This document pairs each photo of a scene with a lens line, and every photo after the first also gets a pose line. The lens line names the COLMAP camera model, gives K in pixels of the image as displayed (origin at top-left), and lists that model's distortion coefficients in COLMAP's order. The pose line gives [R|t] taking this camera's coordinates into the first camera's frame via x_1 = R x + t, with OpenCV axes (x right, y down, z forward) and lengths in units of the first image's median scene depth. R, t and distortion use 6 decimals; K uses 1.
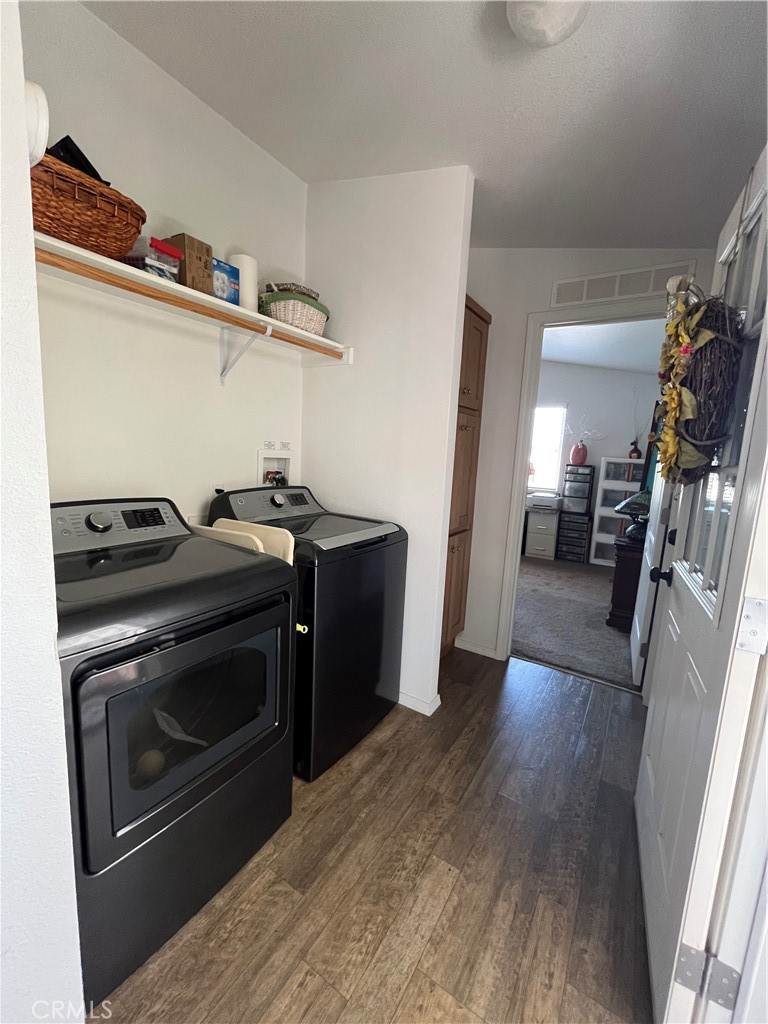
lens RADIAL K [[416.4, 0, 386.8], [0, 416.4, 510.0], [0, 0, 1]] dist [-0.002478, -0.000308]
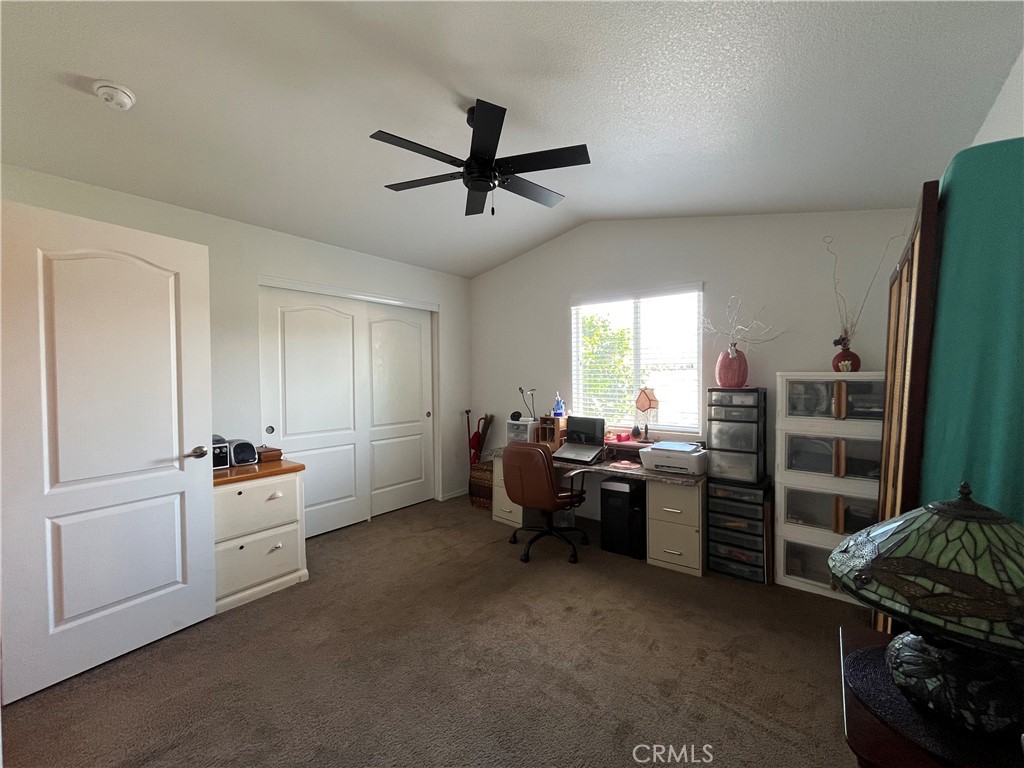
lens RADIAL K [[416.4, 0, 513.6], [0, 416.4, 384.5], [0, 0, 1]] dist [-0.002478, -0.000308]
pose [[0.992797, -0.050957, -0.108430, 0.243461], [0.036074, 0.990183, -0.135039, -0.052856], [0.114247, 0.130155, 0.984890, 0.448402]]
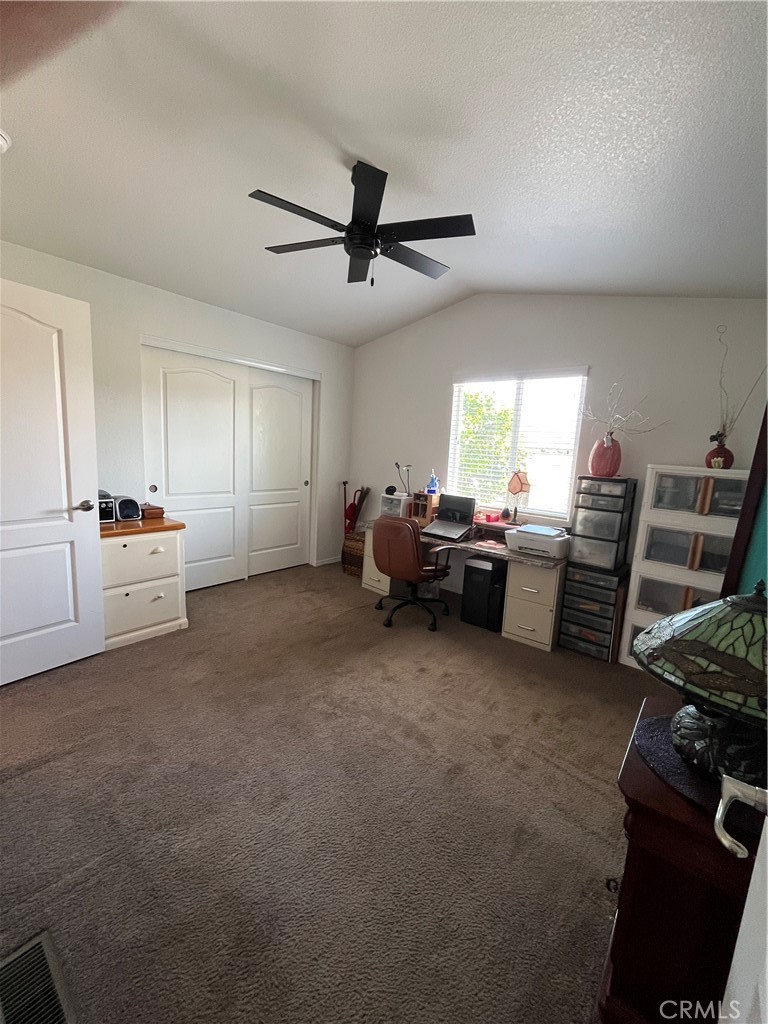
lens RADIAL K [[416.4, 0, 385.0], [0, 416.4, 510.3], [0, 0, 1]] dist [-0.002478, -0.000308]
pose [[0.989985, 0.028457, -0.138278, 0.260591], [-0.029973, 0.999511, -0.008894, -0.054029], [0.137957, 0.012950, 0.990354, 0.434626]]
